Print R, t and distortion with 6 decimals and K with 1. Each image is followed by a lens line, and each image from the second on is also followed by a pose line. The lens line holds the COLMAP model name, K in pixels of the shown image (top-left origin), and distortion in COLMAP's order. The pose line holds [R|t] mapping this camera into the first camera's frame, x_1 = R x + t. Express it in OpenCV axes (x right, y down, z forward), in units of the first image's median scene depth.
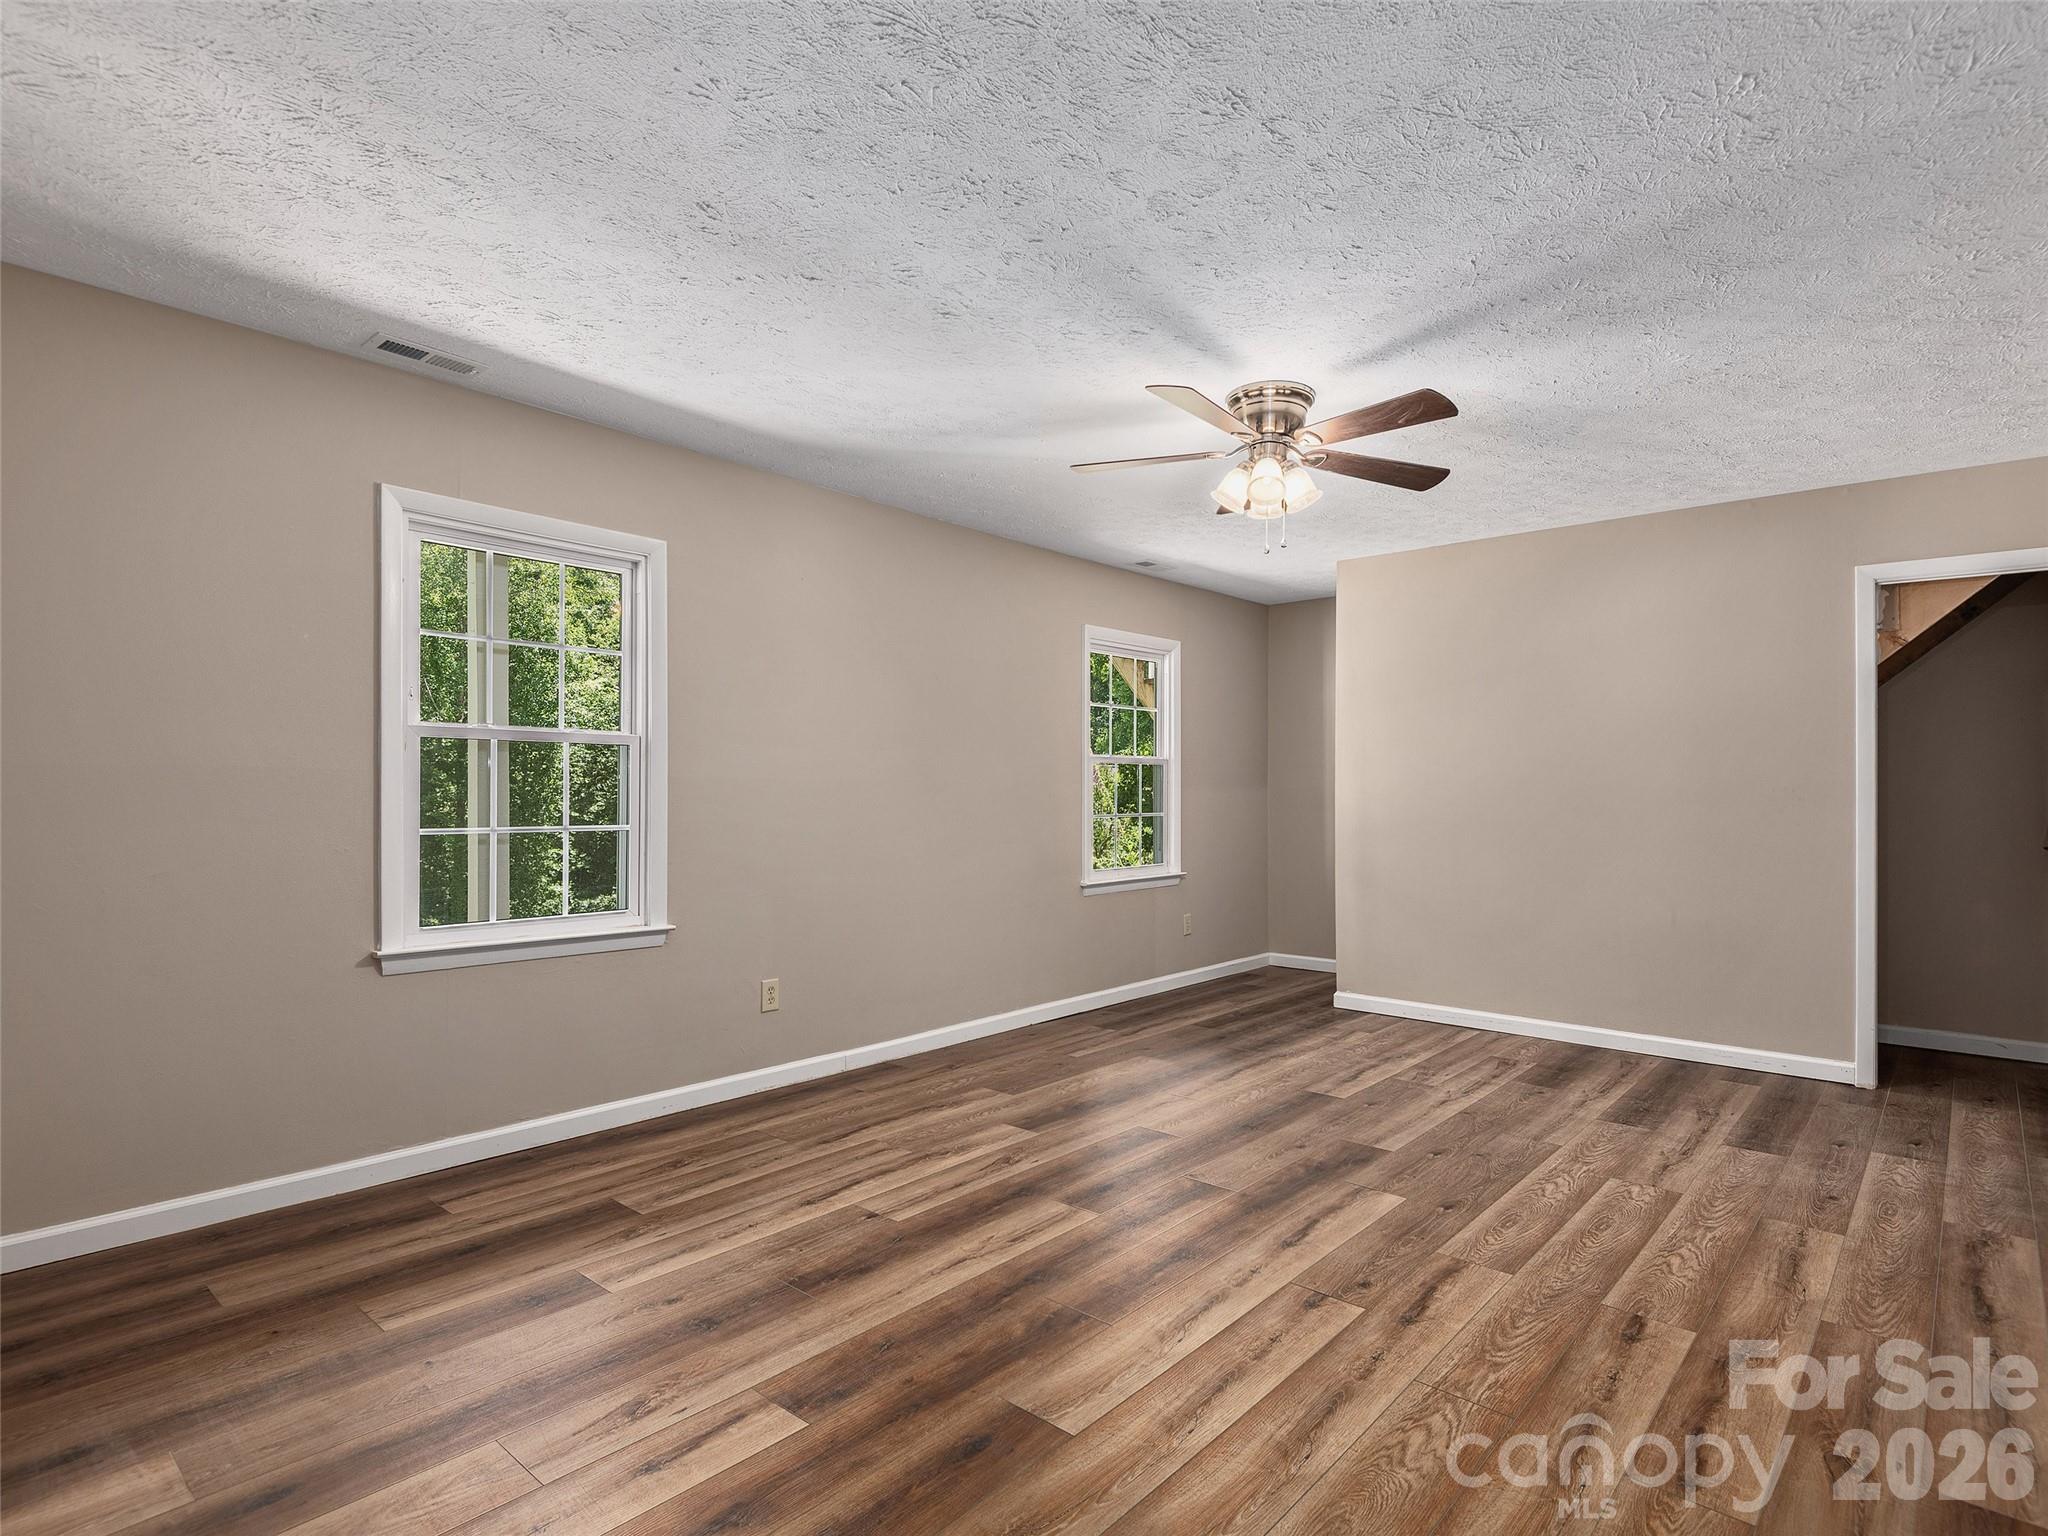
lens RADIAL K [[1068.7, 0, 1019.7], [0, 1068.7, 800.8], [0, 0, 1]] dist [-0.002438, -0.001357]
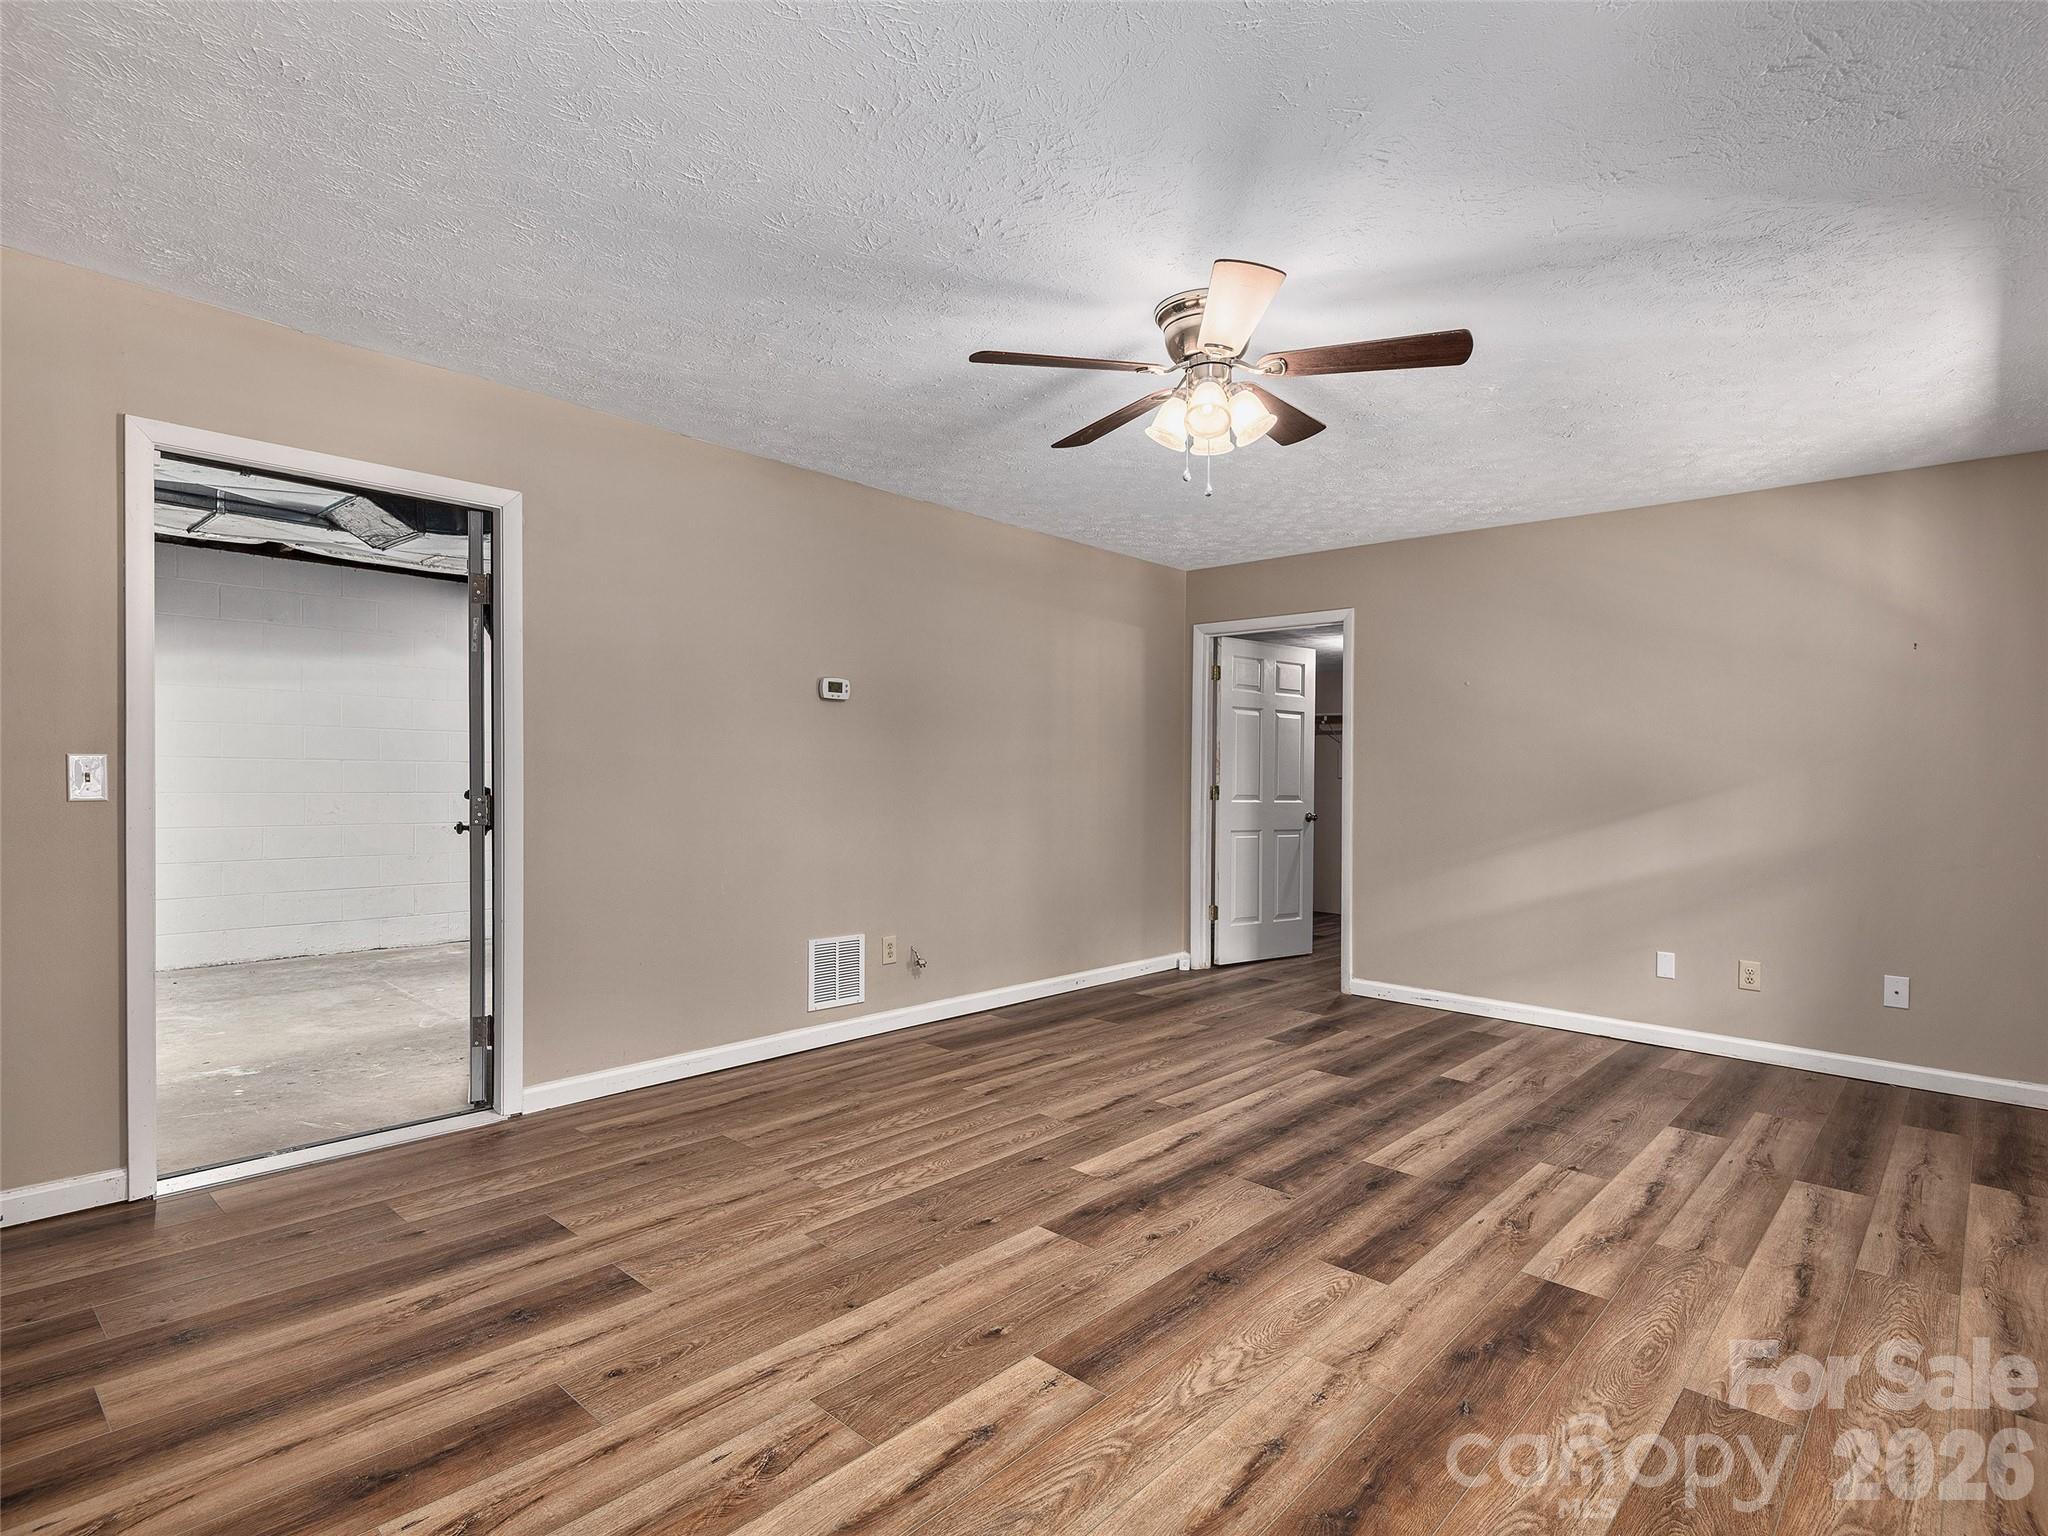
lens RADIAL K [[1068.7, 0, 1019.7], [0, 1068.7, 800.8], [0, 0, 1]] dist [-0.002438, -0.001357]
pose [[-0.999758, -0.021928, -0.001753, 0.413777], [-0.021979, 0.999014, 0.038572, -0.014110], [0.000905, 0.038601, -0.999254, 1.971424]]
